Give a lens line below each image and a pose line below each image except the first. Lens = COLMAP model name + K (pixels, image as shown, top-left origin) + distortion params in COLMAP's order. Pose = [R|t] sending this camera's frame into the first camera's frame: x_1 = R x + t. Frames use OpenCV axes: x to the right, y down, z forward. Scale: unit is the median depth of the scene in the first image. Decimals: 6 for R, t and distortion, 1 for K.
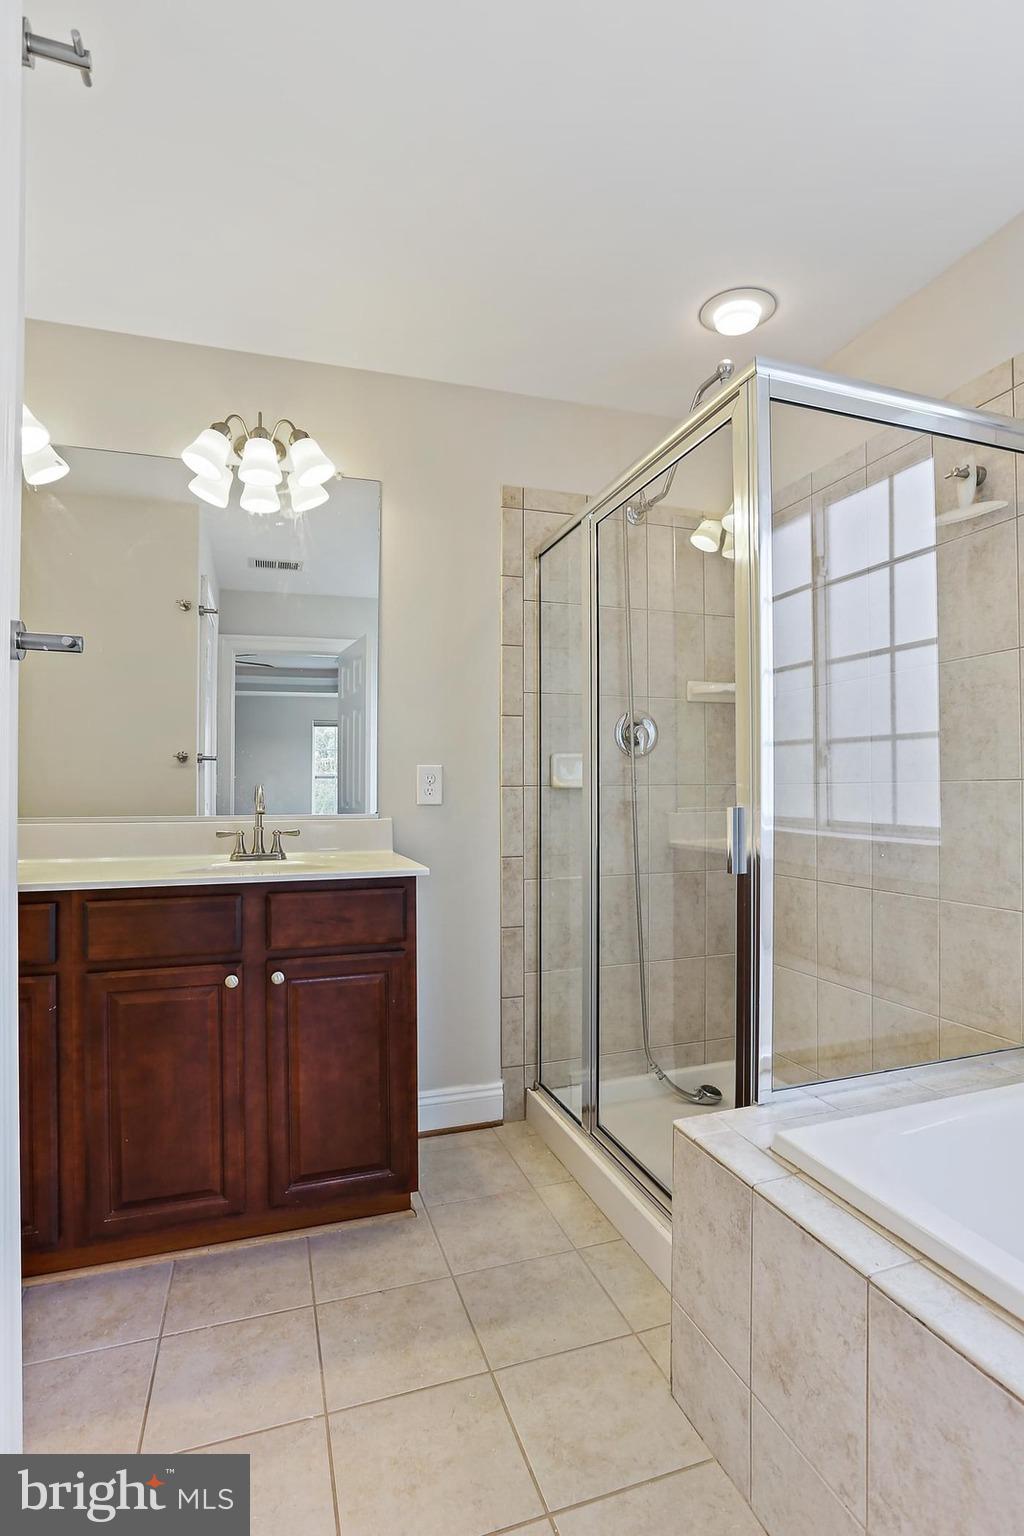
lens RADIAL K [[767.7, 0, 512.0], [0, 767.7, 768.0], [0, 0, 1]] dist [-0.001364, -0.000192]
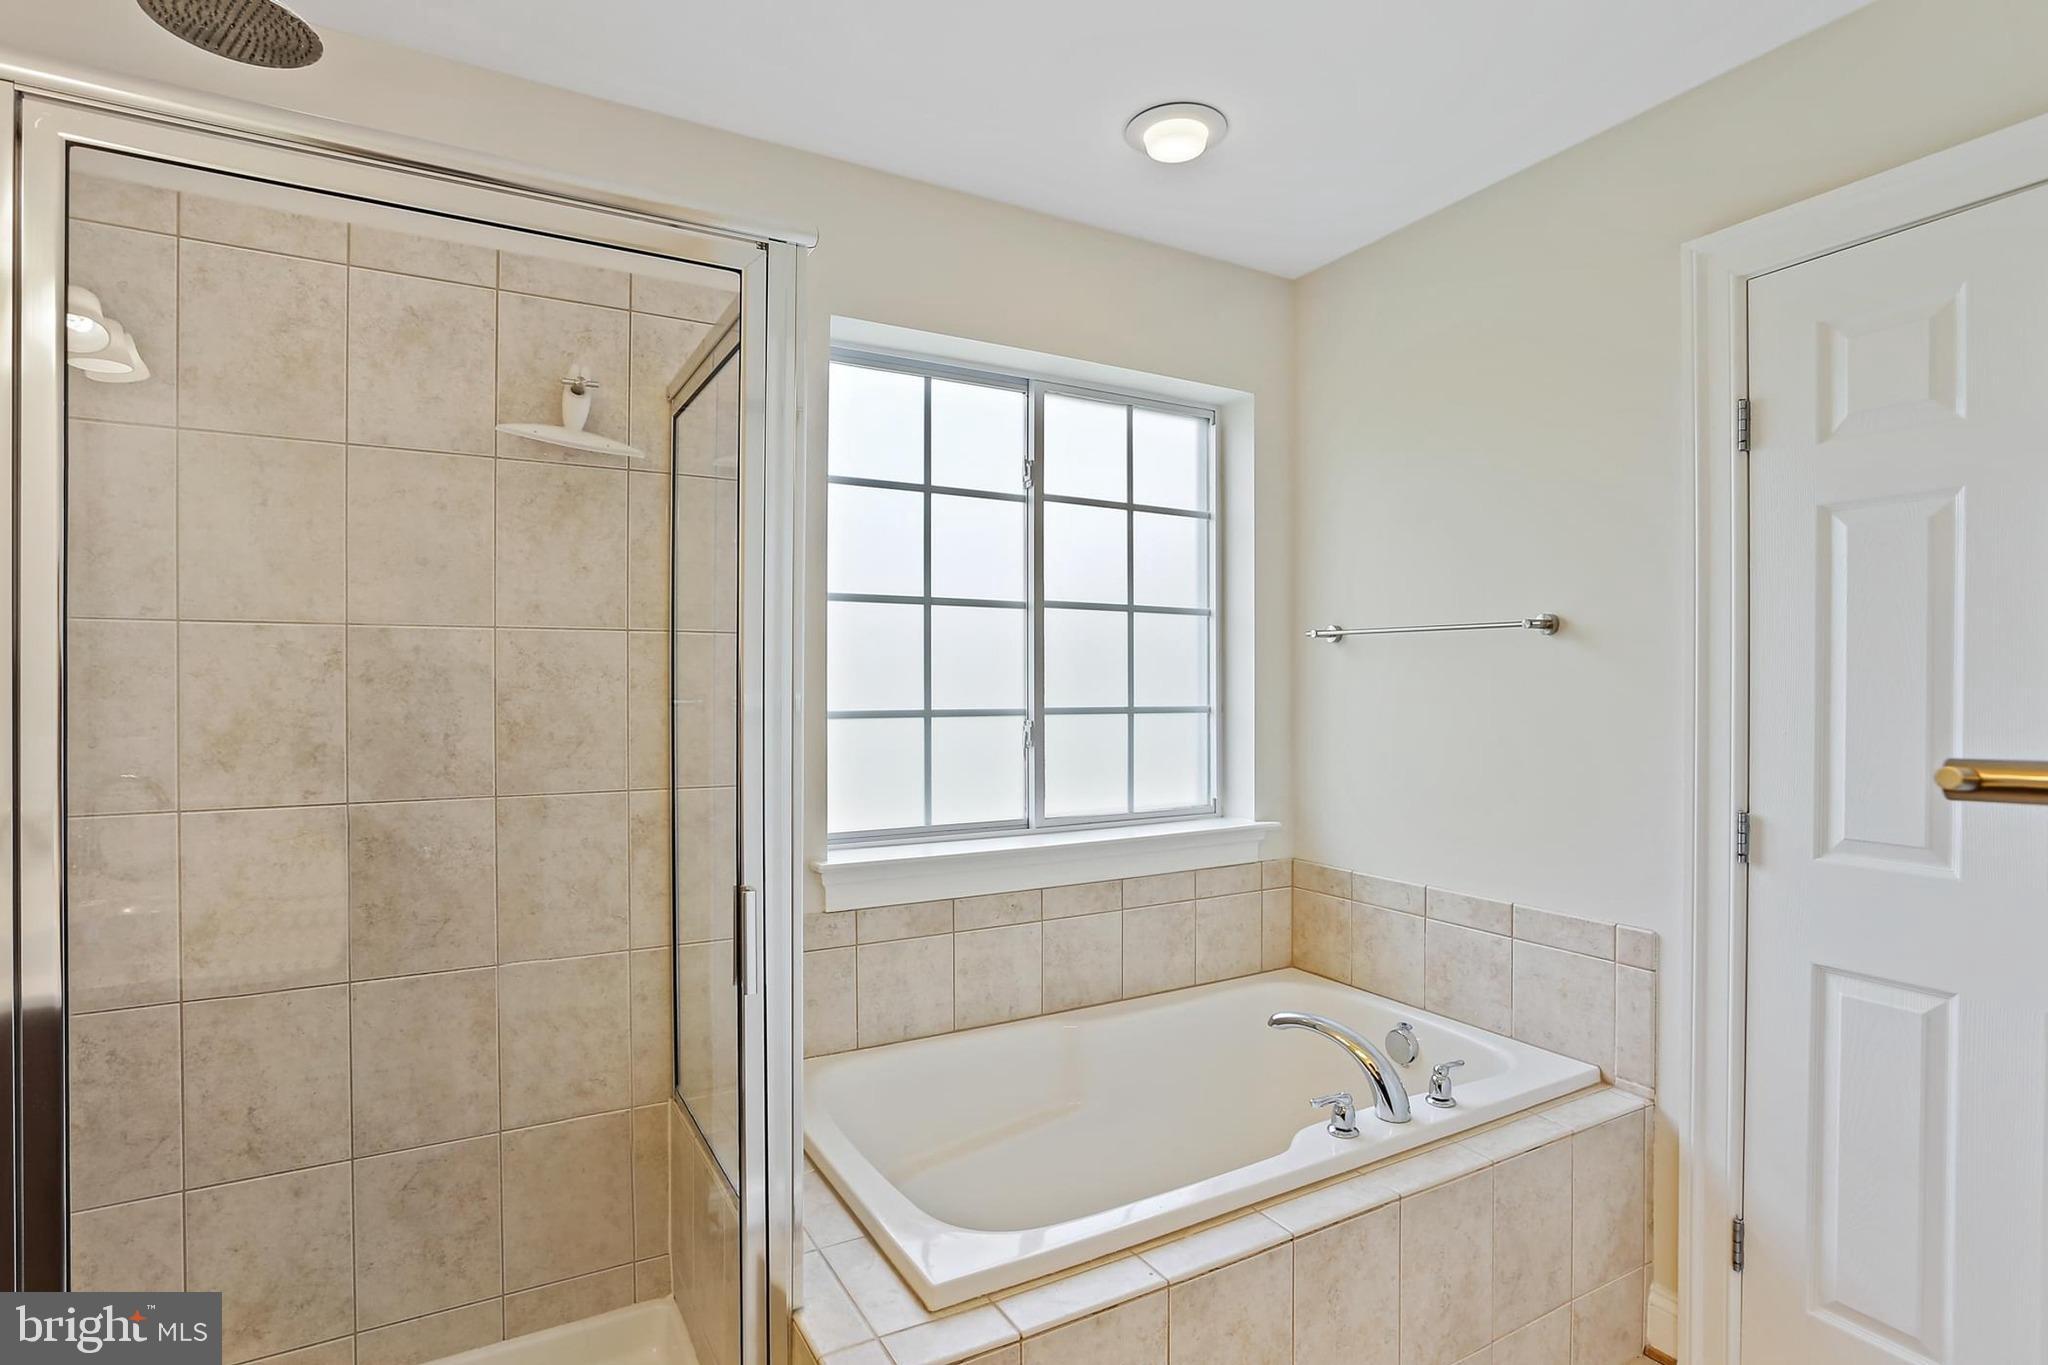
lens RADIAL K [[1023.6, 0, 1016.7], [0, 1023.6, 710.9], [0, 0, 1]] dist [-0.001364, -0.000192]
pose [[-0.171697, -0.005673, 0.985133, -0.459882], [-0.027519, 0.999621, 0.000960, -0.077742], [-0.984765, -0.026945, -0.171788, 0.723559]]
